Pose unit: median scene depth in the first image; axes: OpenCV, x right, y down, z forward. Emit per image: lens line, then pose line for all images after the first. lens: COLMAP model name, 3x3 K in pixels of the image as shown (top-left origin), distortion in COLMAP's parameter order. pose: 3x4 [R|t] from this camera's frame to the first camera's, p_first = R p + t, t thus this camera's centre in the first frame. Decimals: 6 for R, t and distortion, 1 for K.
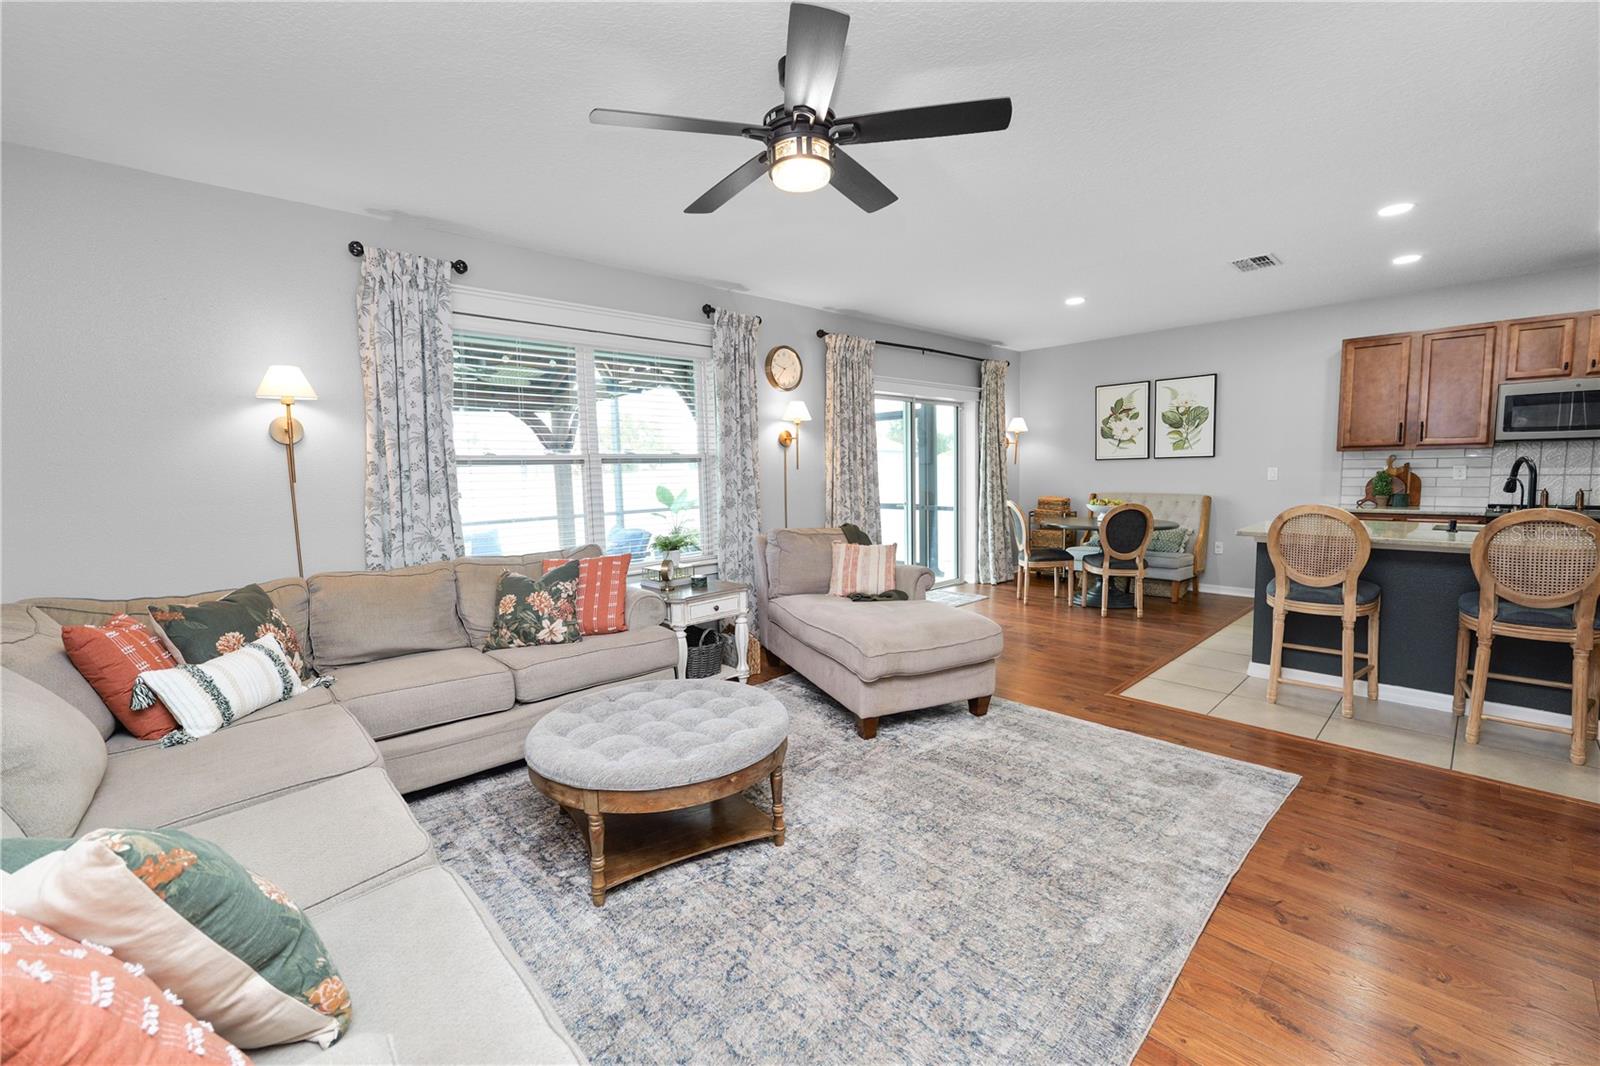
lens RADIAL K [[649.7, 0, 802.1], [0, 649.7, 530.2], [0, 0, 1]] dist [-0.007328, 0.000894]
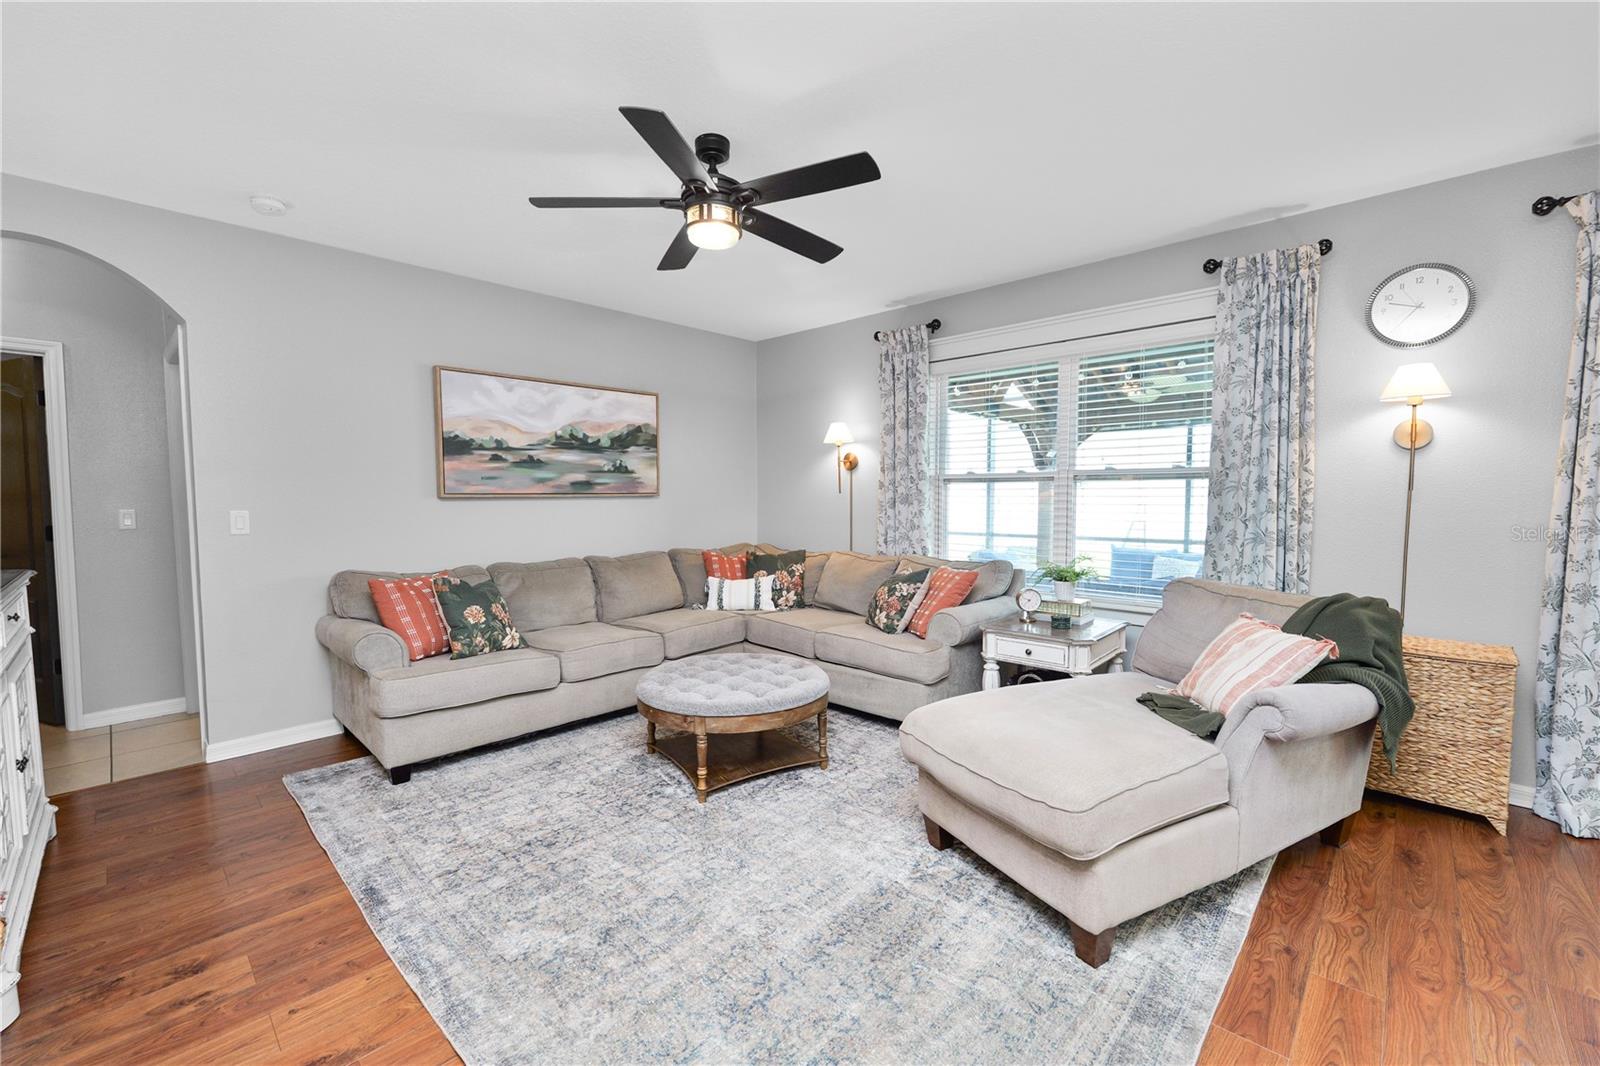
lens RADIAL K [[649.7, 0, 808.3], [0, 649.7, 535.5], [0, 0, 1]] dist [-0.007328, 0.000894]
pose [[0.073302, 0.089735, -0.993265, 0.741682], [-0.089454, 0.992521, 0.083066, -0.083814], [0.993290, 0.082763, 0.080781, 0.688840]]
